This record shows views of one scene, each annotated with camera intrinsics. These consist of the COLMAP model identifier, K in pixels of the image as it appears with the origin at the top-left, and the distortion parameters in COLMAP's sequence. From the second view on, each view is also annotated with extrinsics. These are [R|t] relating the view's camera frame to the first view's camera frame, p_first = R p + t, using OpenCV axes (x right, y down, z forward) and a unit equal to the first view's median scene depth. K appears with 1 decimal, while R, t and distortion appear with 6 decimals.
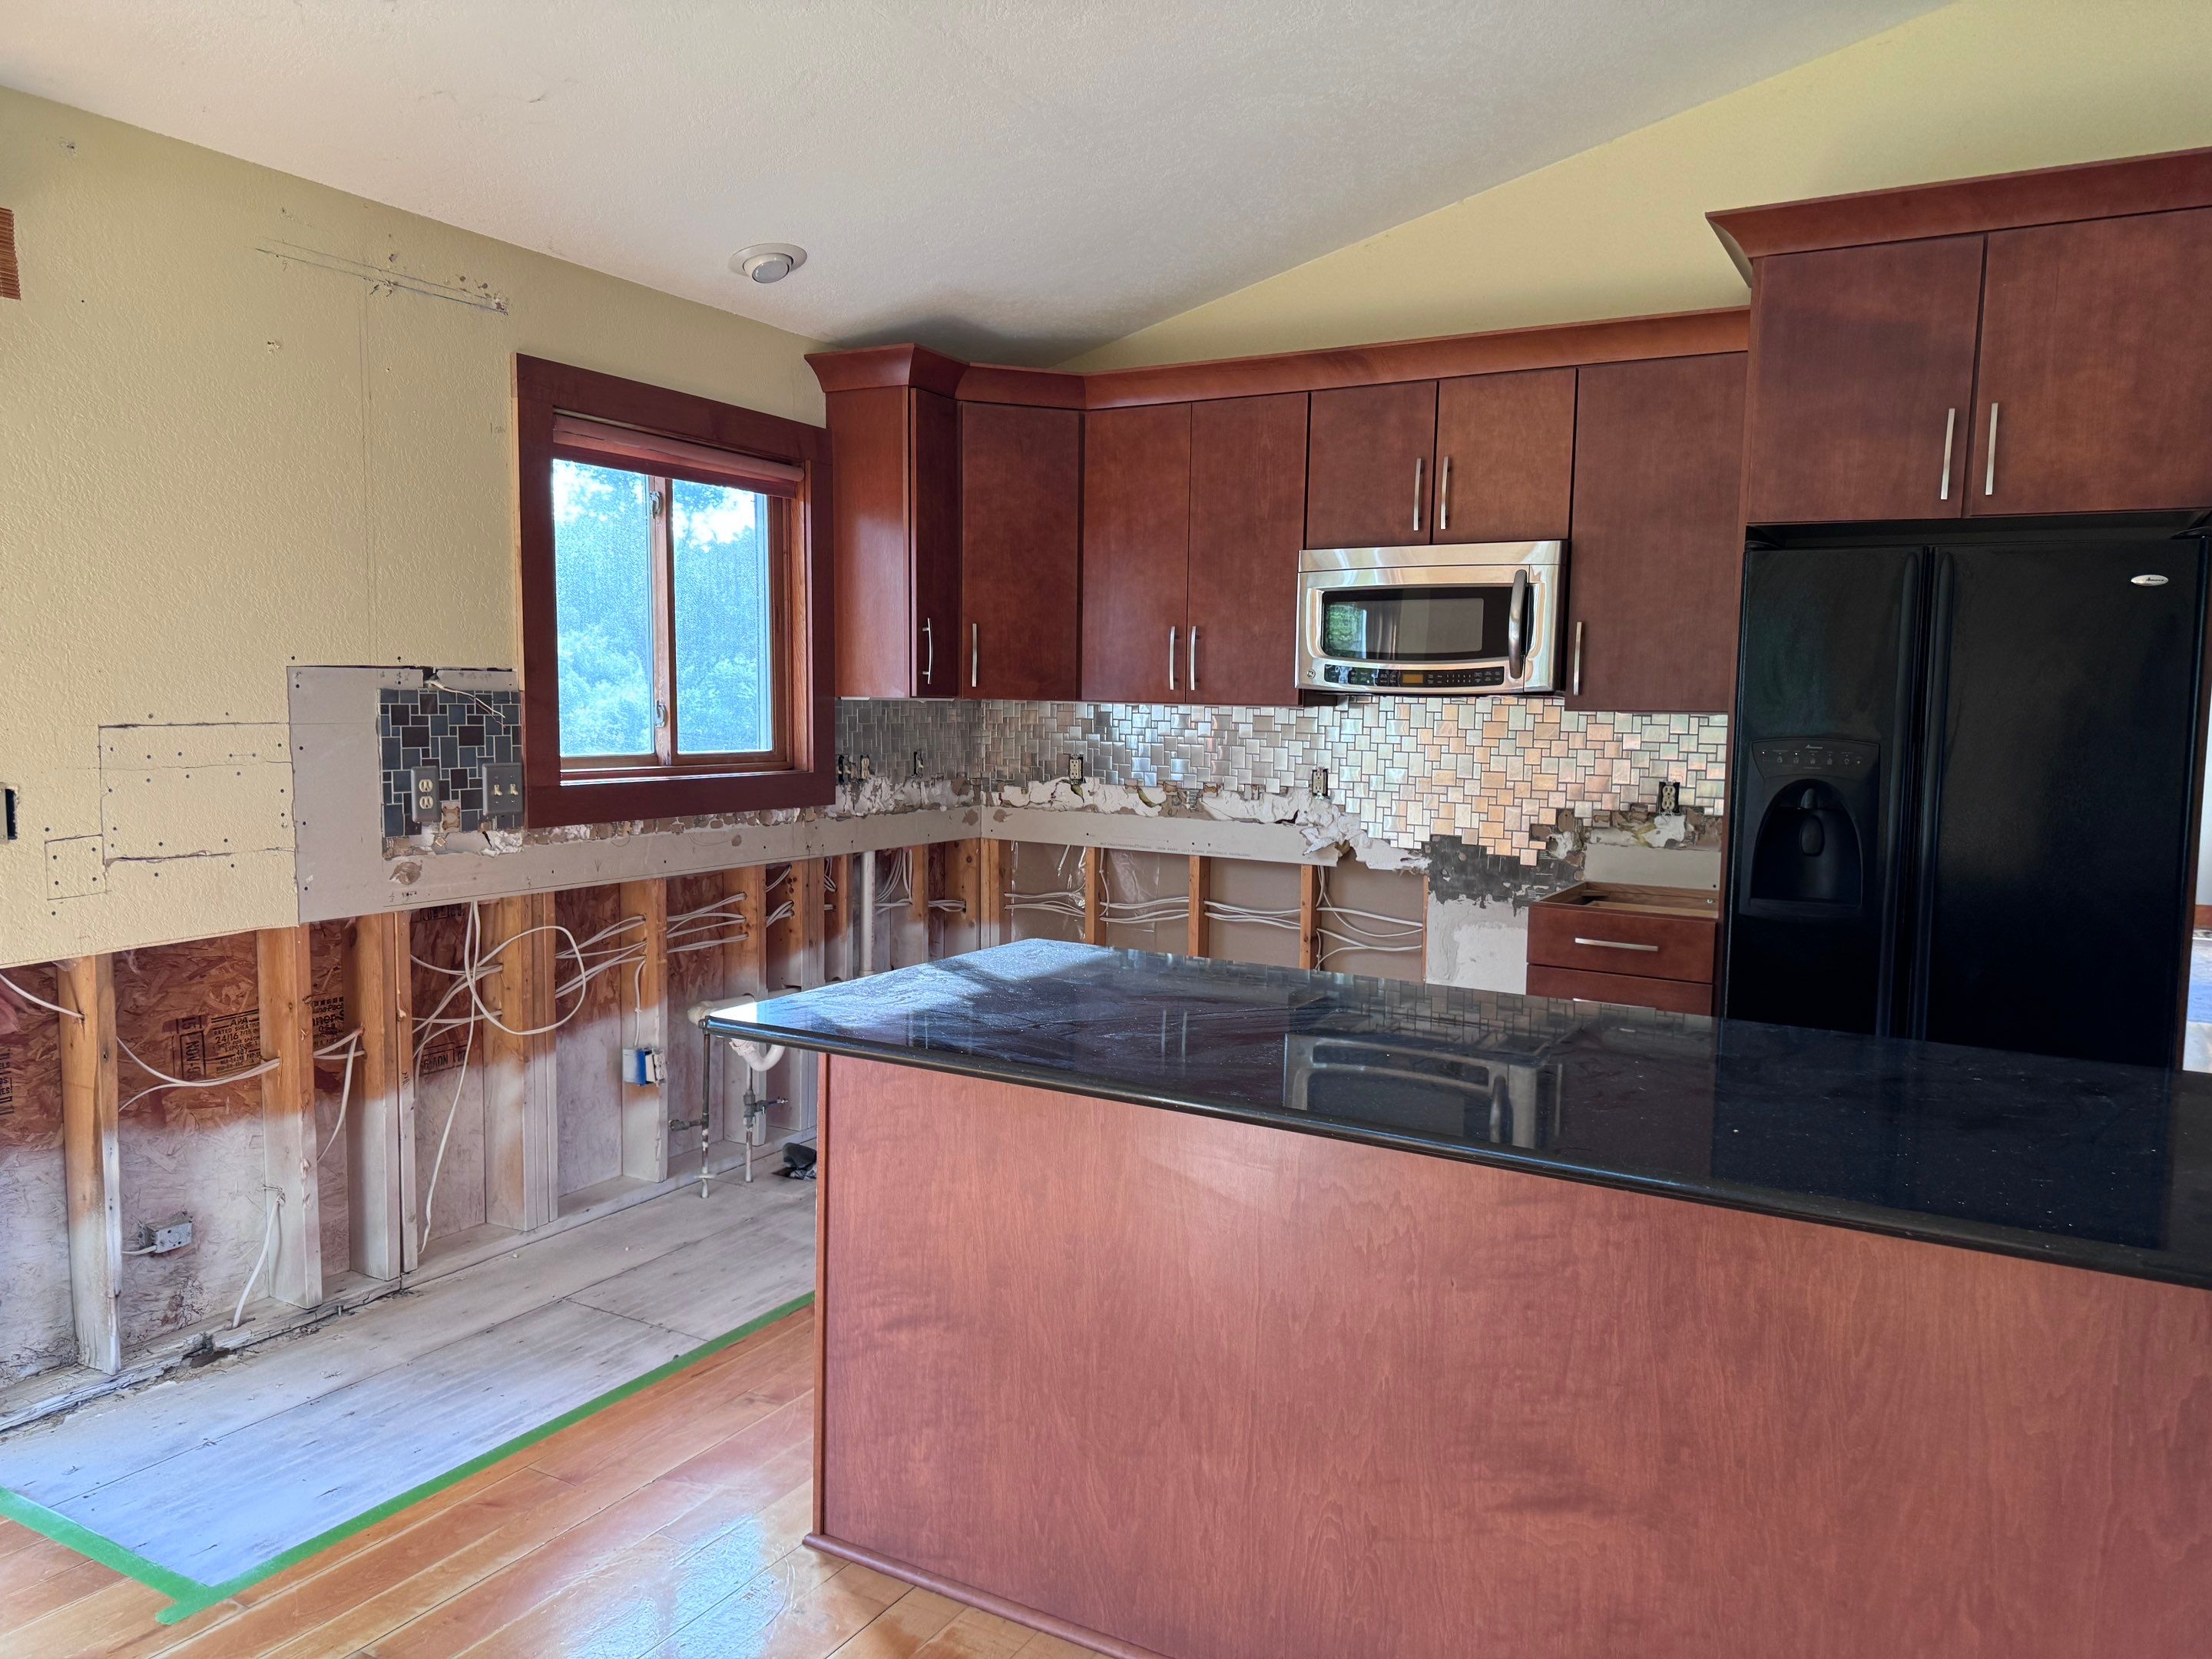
lens RADIAL K [[1547.8, 0, 1106.0], [0, 1547.8, 829.5], [0, 0, 1]] dist [0.125968, -0.151512]
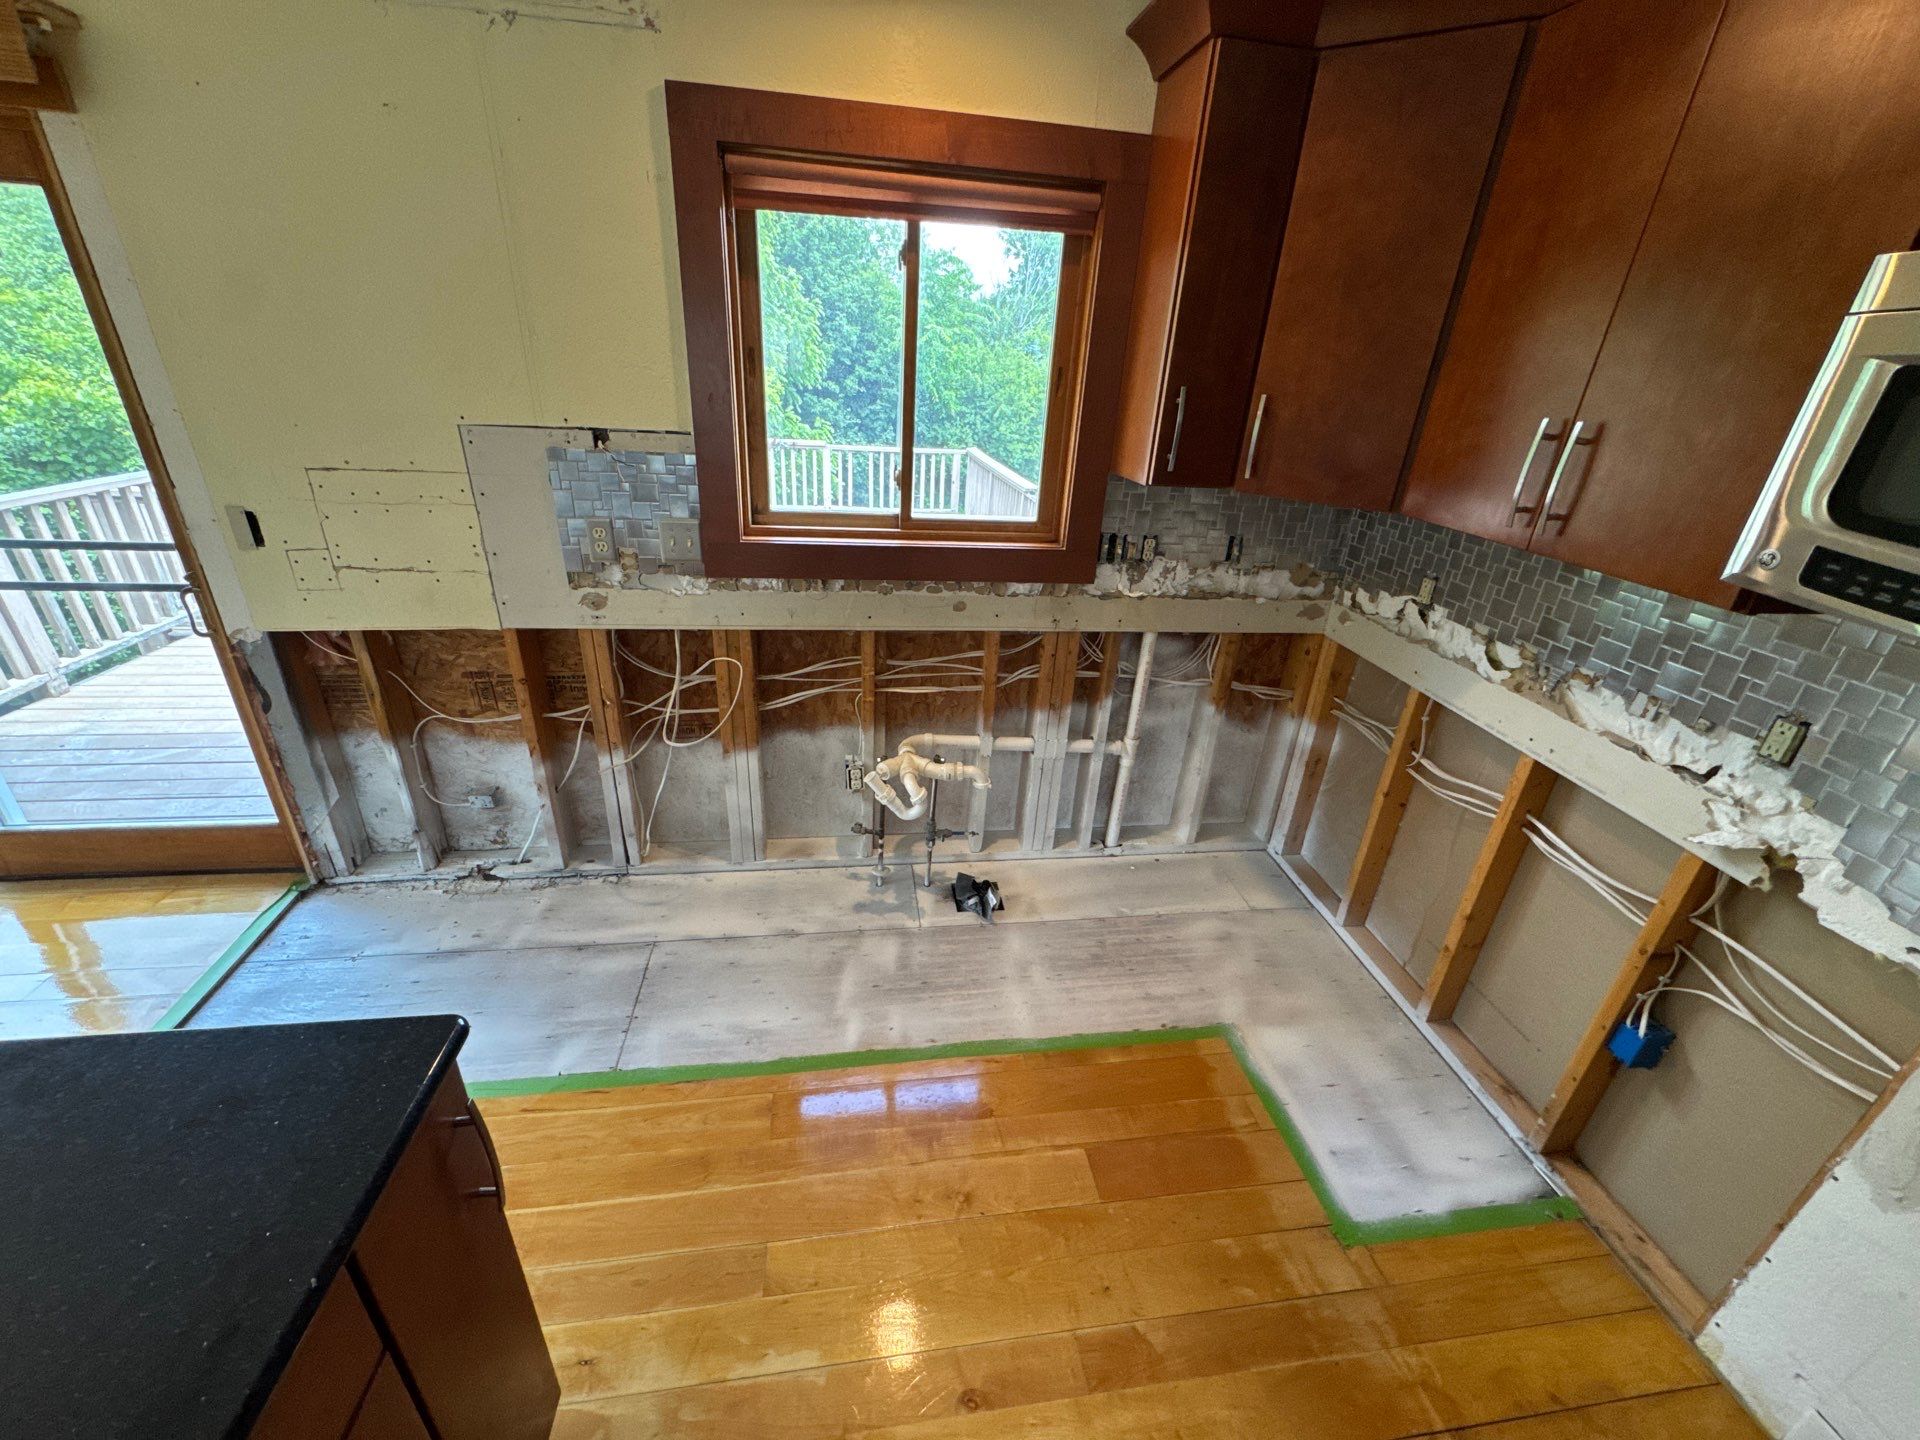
lens RADIAL K [[770.1, 0, 960.0], [0, 770.1, 720.0], [0, 0, 1]] dist [0.009988, 0.000086]
pose [[0.612432, 0.352781, -0.707441, 0.158874], [-0.114385, 0.925031, 0.362263, -0.107994], [0.782204, -0.140941, 0.606871, 0.637594]]
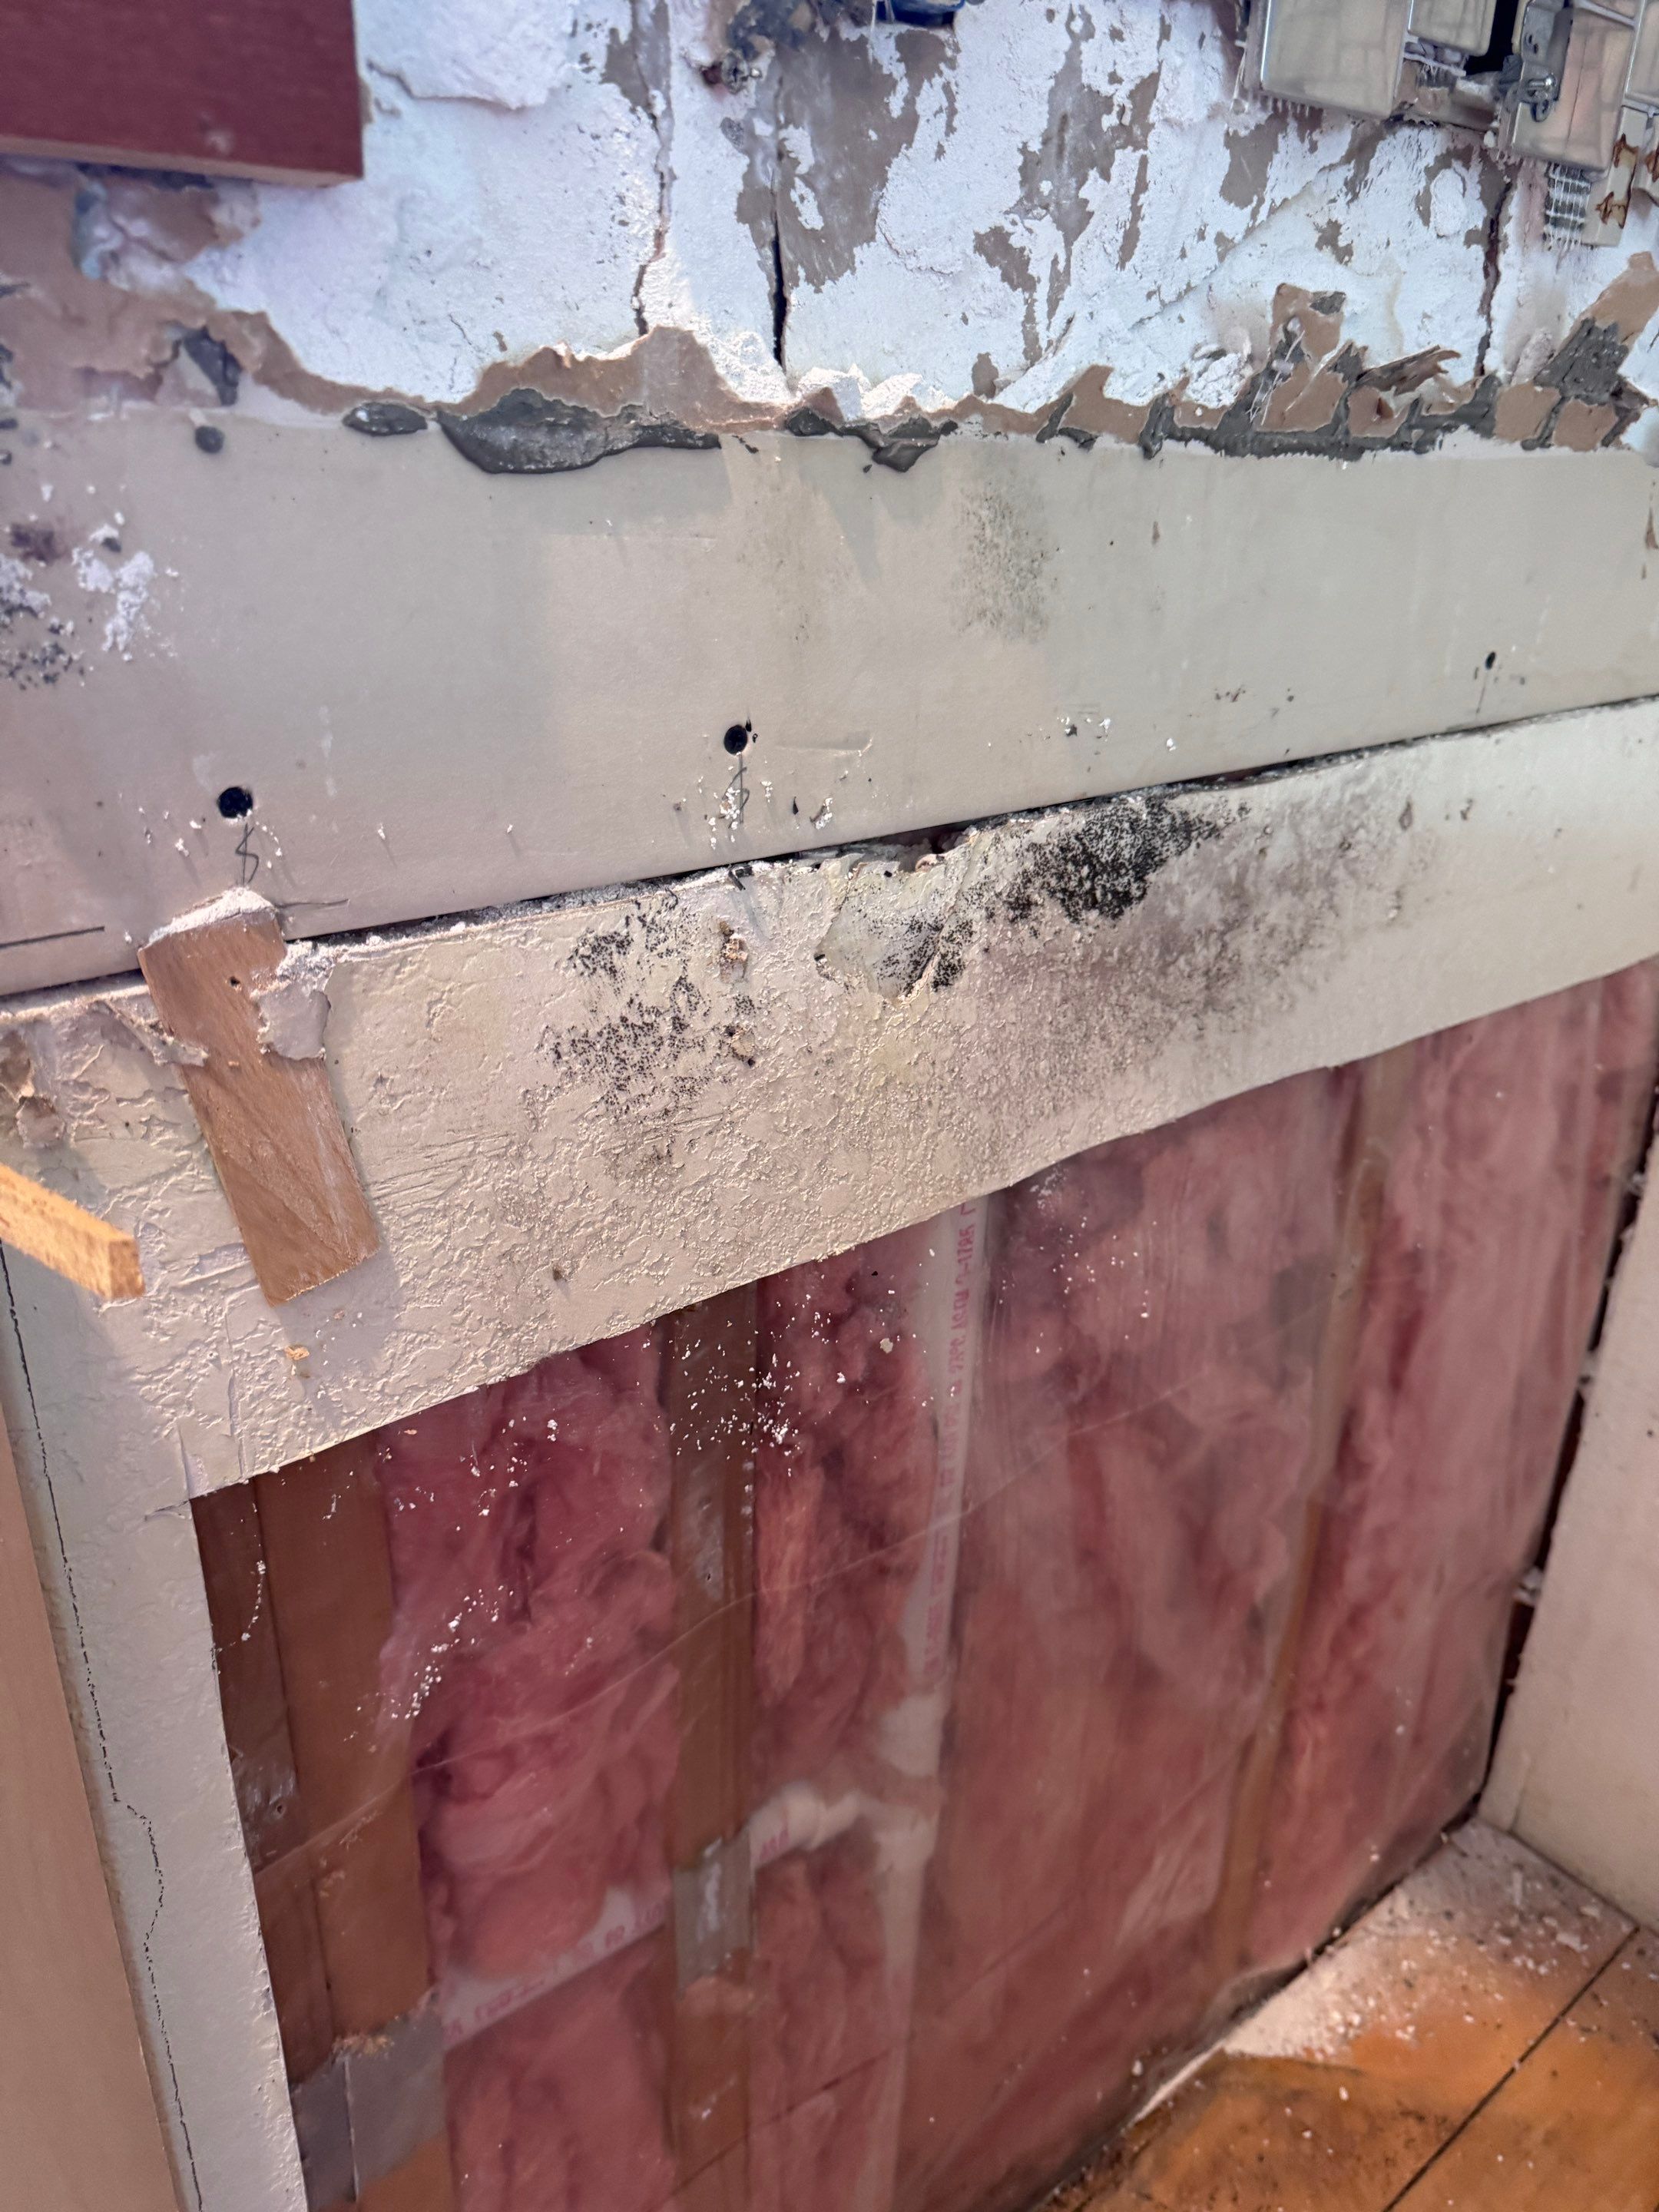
lens RADIAL K [[1547.8, 0, 829.5], [0, 1547.8, 1106.0], [0, 0, 1]] dist [0.125968, -0.151512]
pose [[0.928034, 0.159527, -0.336608, -0.130572], [-0.044539, 0.944693, 0.324918, -0.001981], [0.369824, -0.286543, 0.883812, 0.964439]]
